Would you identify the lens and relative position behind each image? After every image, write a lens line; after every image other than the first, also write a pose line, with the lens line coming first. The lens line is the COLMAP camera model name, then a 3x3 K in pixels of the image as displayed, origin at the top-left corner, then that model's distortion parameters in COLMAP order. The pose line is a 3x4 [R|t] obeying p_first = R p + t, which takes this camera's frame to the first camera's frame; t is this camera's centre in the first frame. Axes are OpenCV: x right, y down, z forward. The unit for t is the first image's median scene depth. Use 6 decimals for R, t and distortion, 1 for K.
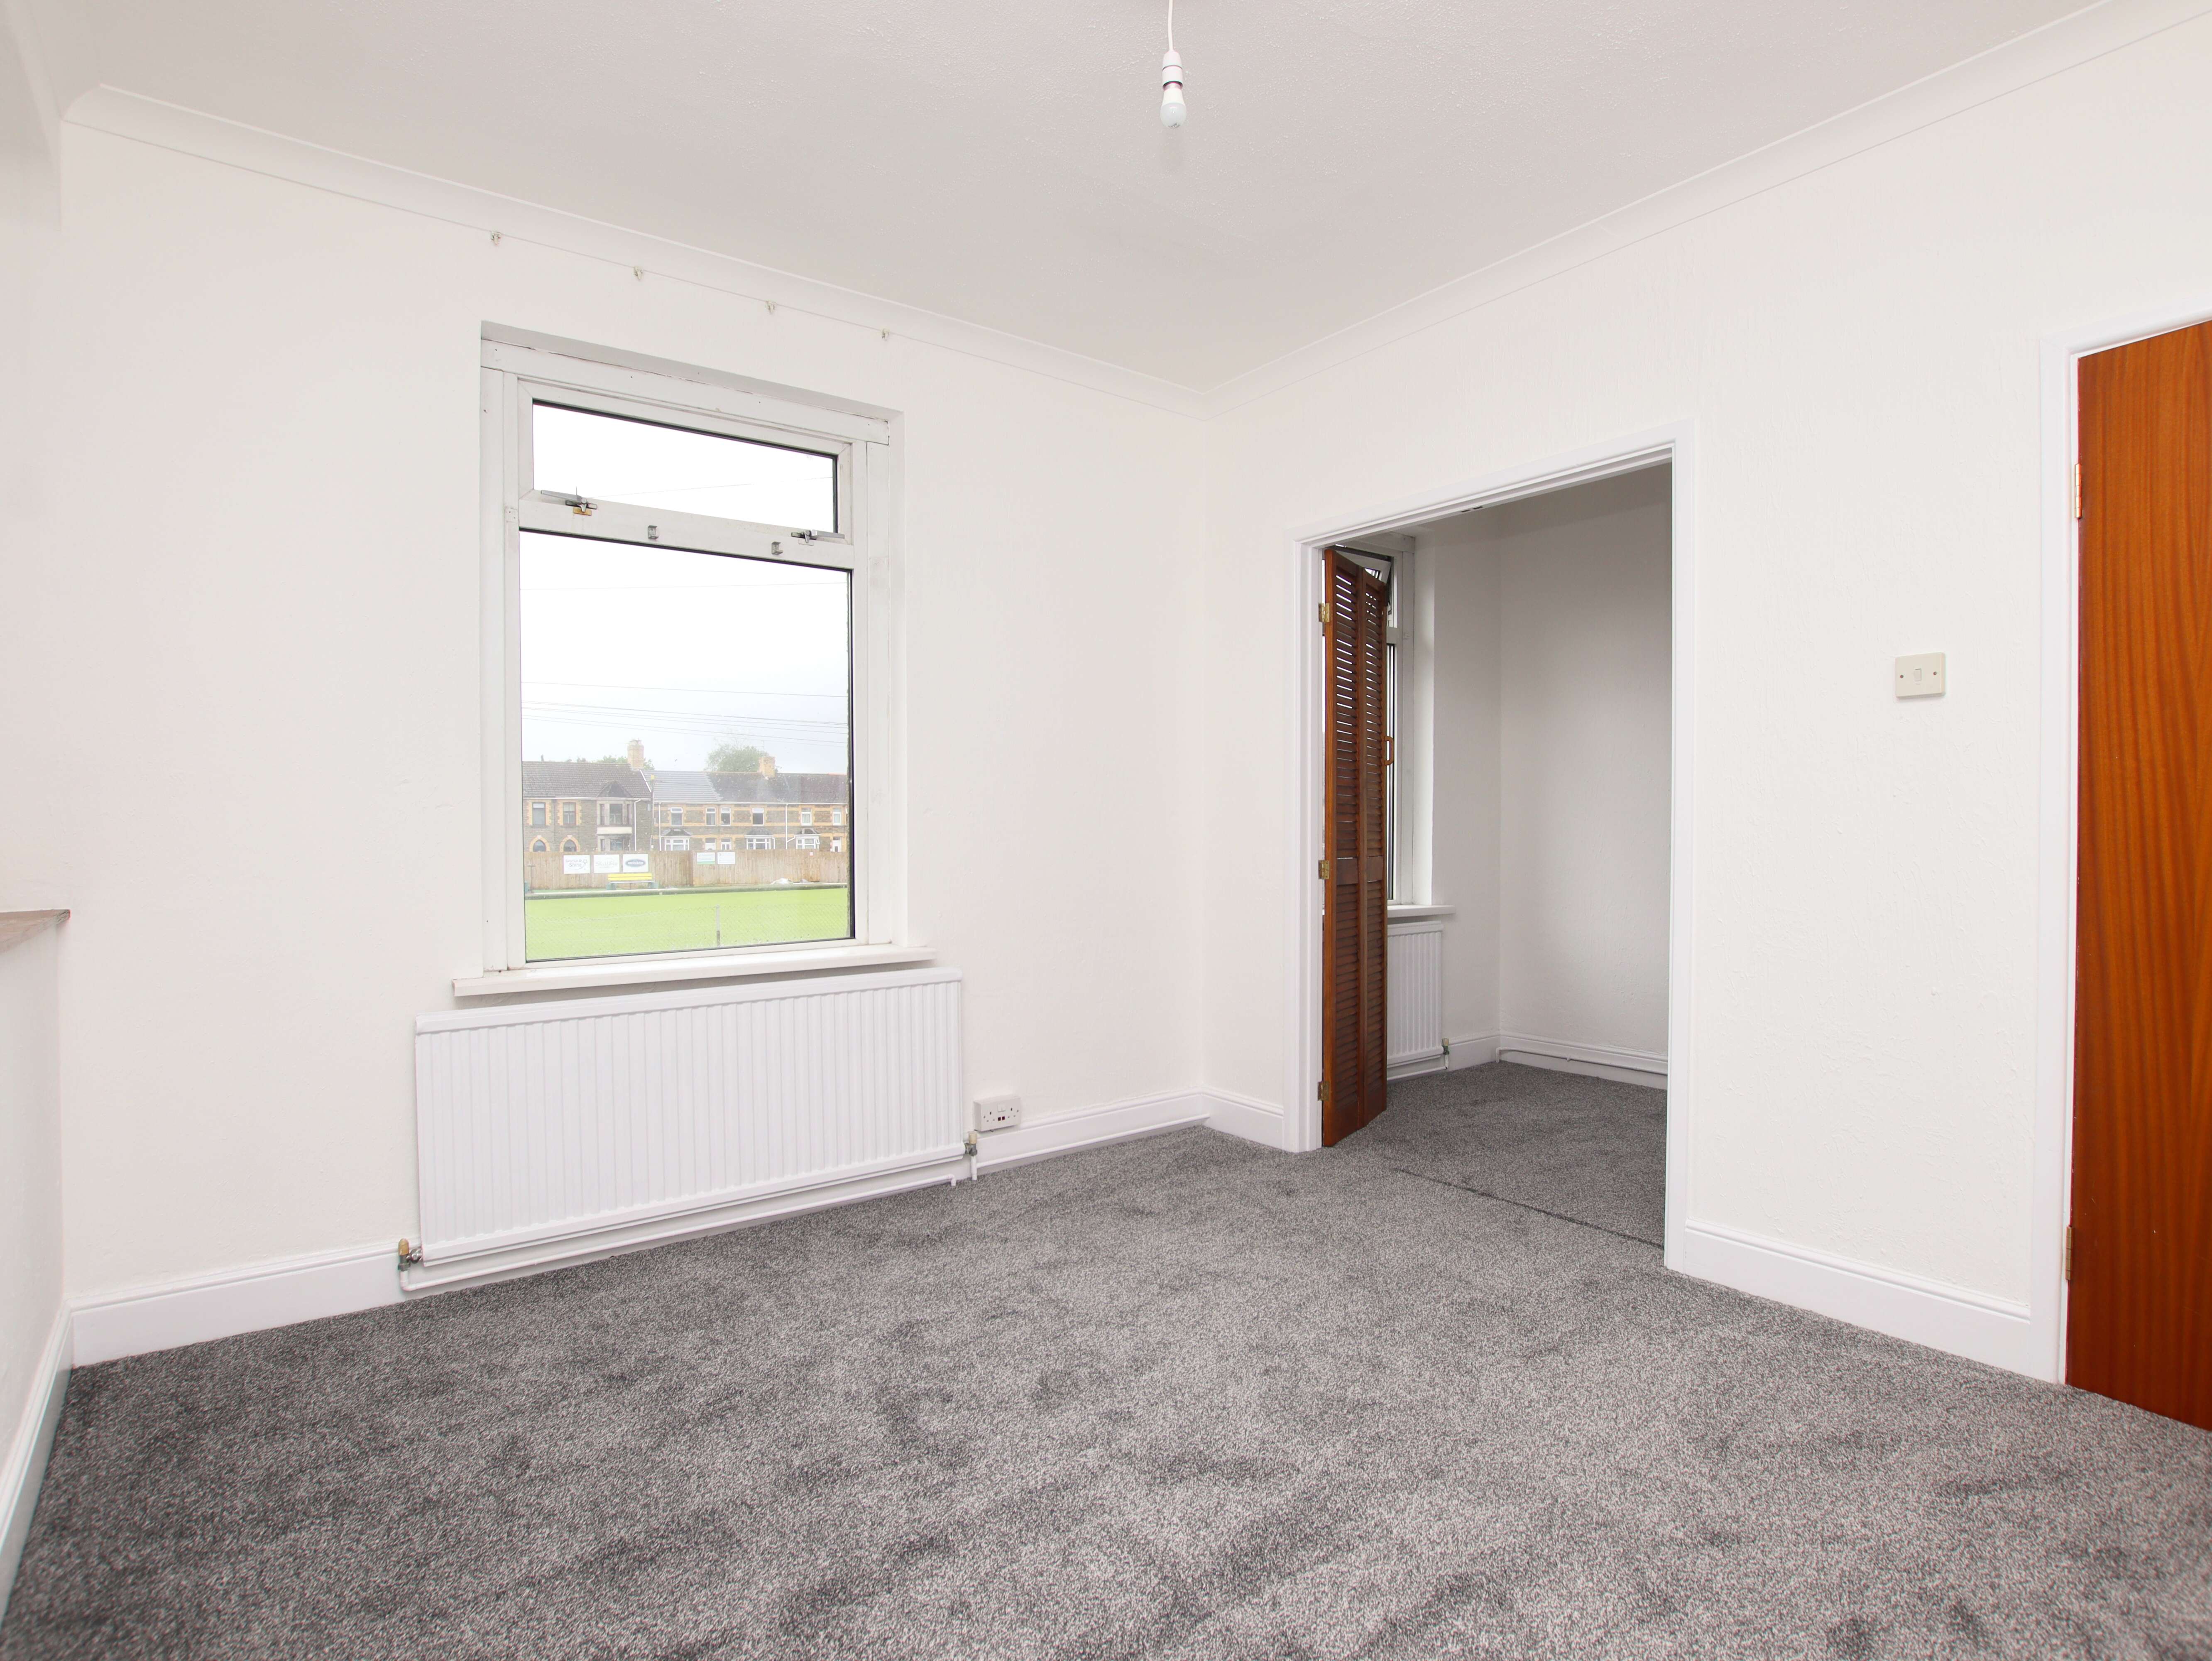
lens RADIAL K [[1156.0, 0, 1114.2], [0, 1156.0, 838.1], [0, 0, 1]] dist [-0.032452, 0.002297]
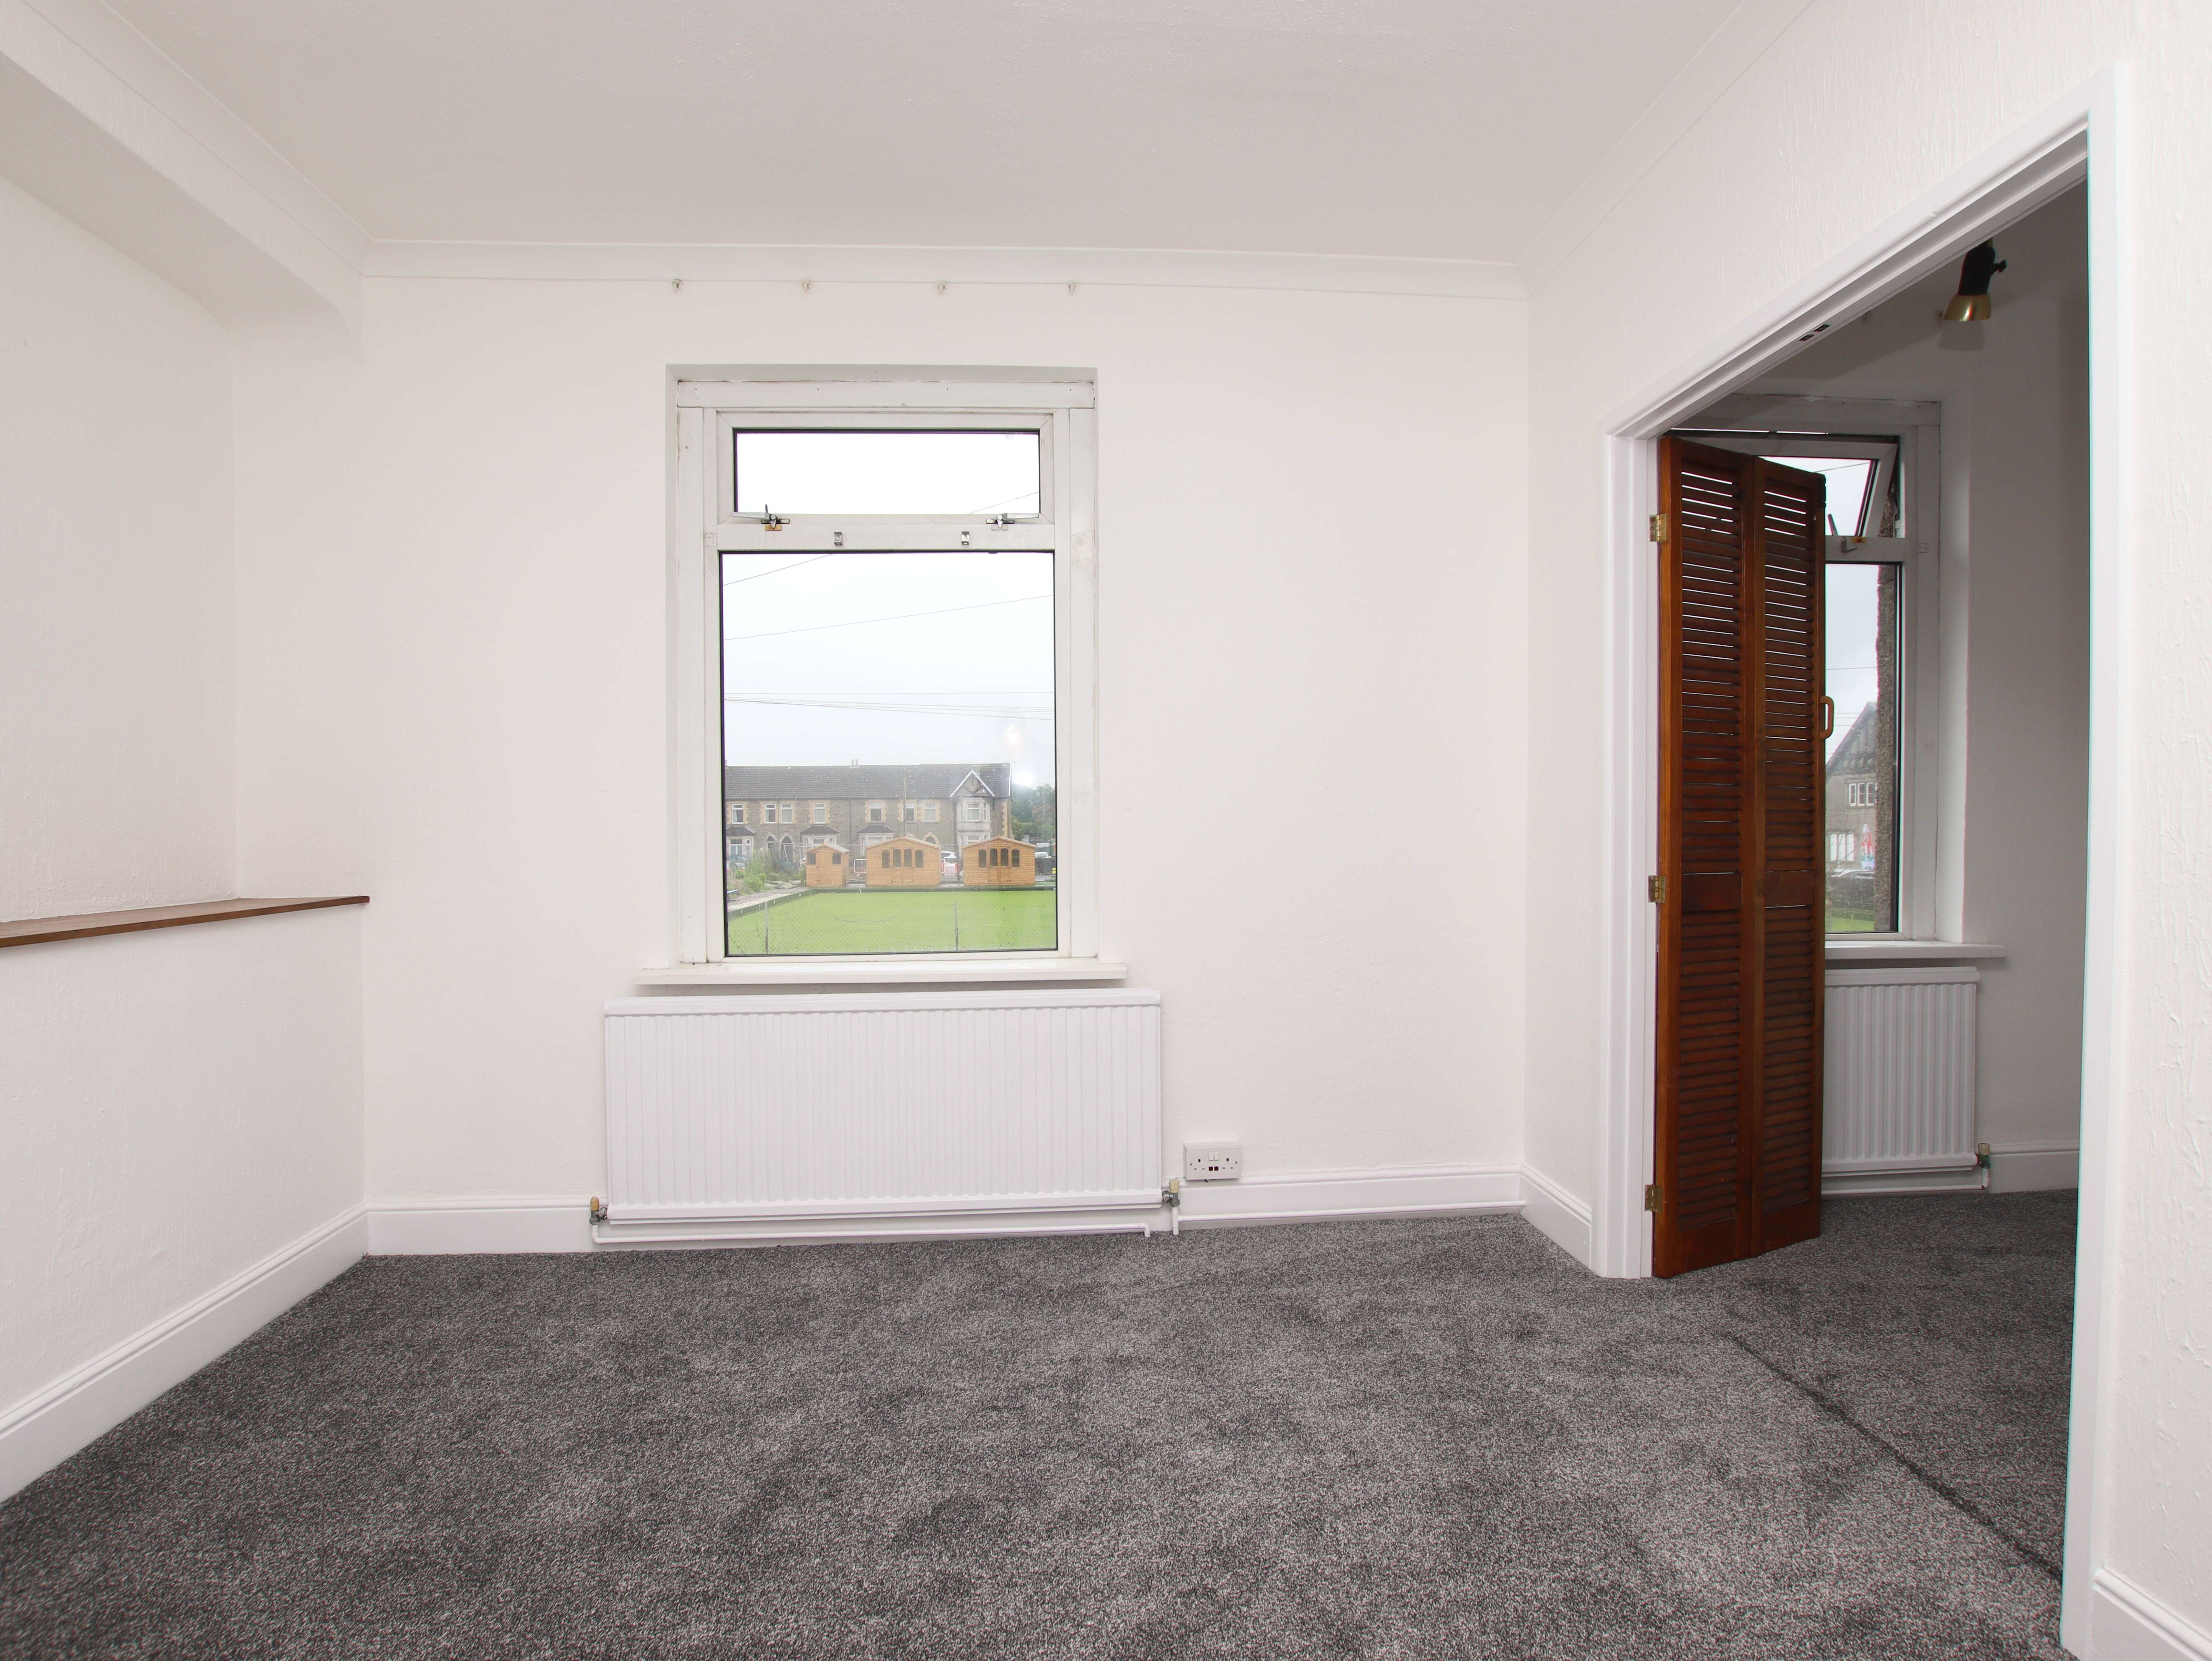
lens RADIAL K [[1156.0, 0, 1114.2], [0, 1156.0, 838.1], [0, 0, 1]] dist [-0.032452, 0.002297]
pose [[0.838104, 0.005103, -0.545486, 0.324262], [-0.003039, 0.999984, 0.004685, -0.007010], [0.545502, -0.002269, 0.838107, 0.254707]]
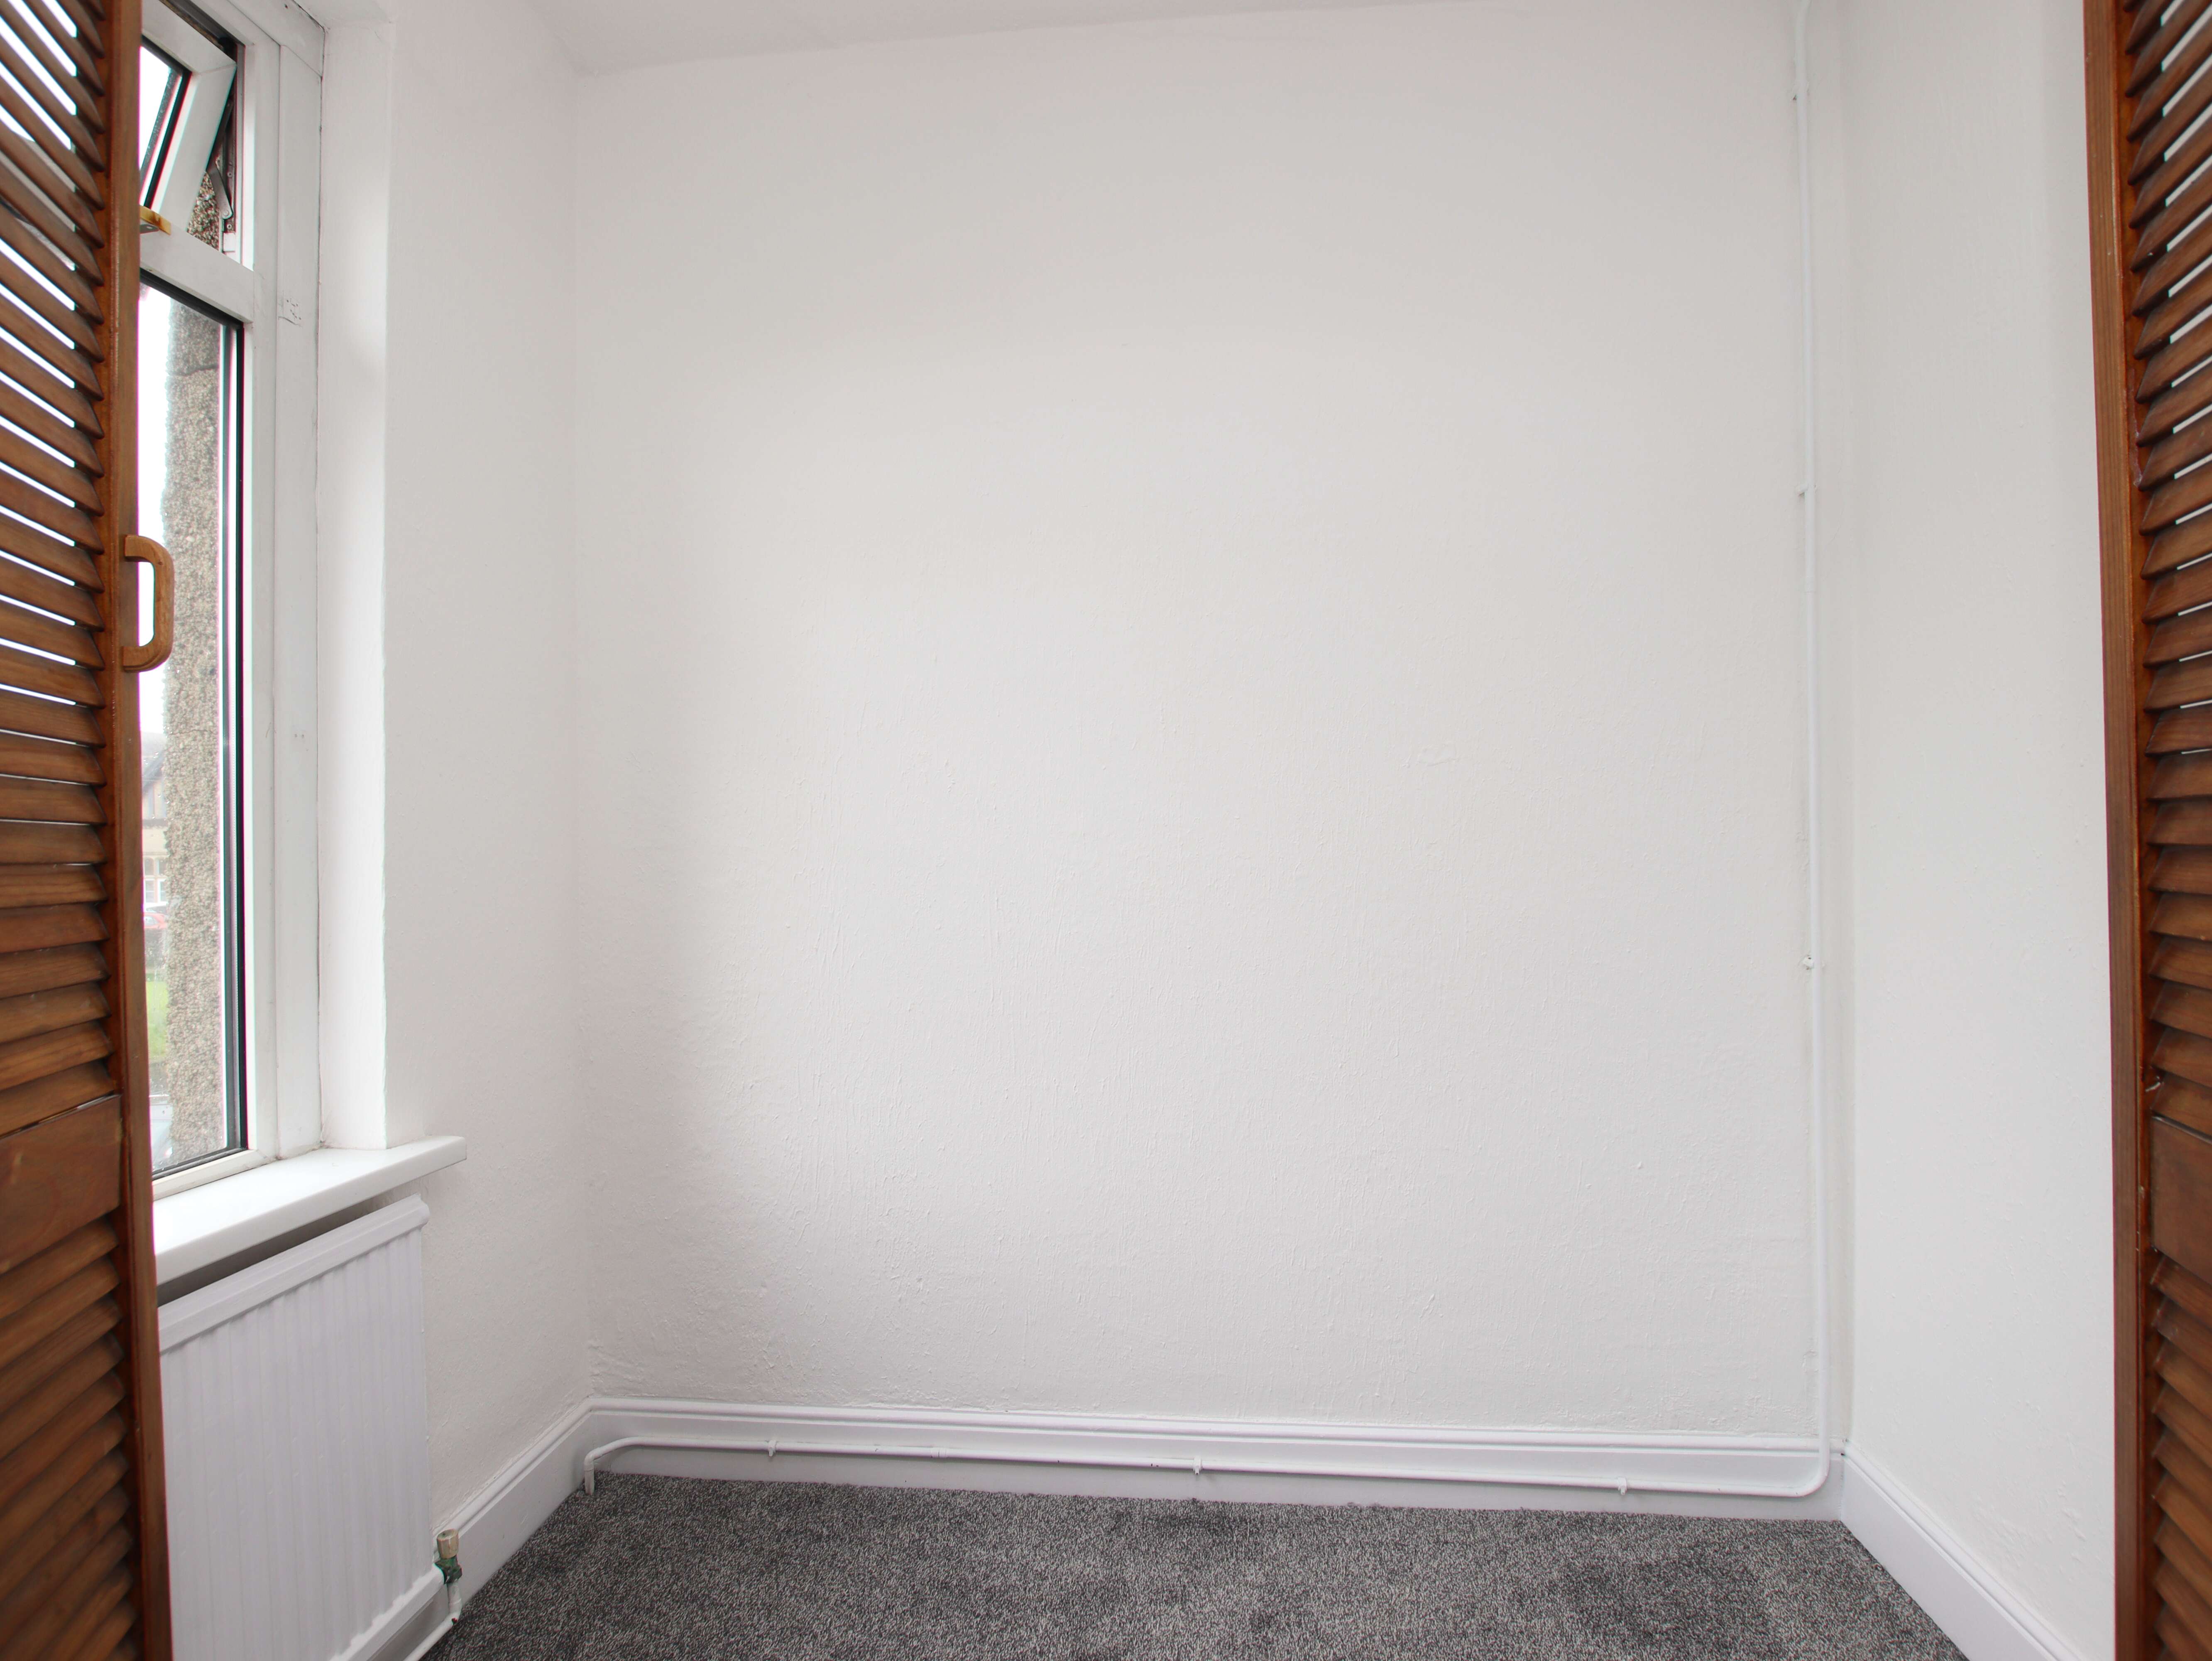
lens RADIAL K [[1156.0, 0, 1114.2], [0, 1156.0, 838.1], [0, 0, 1]] dist [-0.032452, 0.002297]
pose [[0.677372, -0.010719, 0.735562, 0.261634], [0.020039, 0.999792, -0.003884, -0.034202], [-0.735367, 0.017371, 0.677446, 0.921539]]
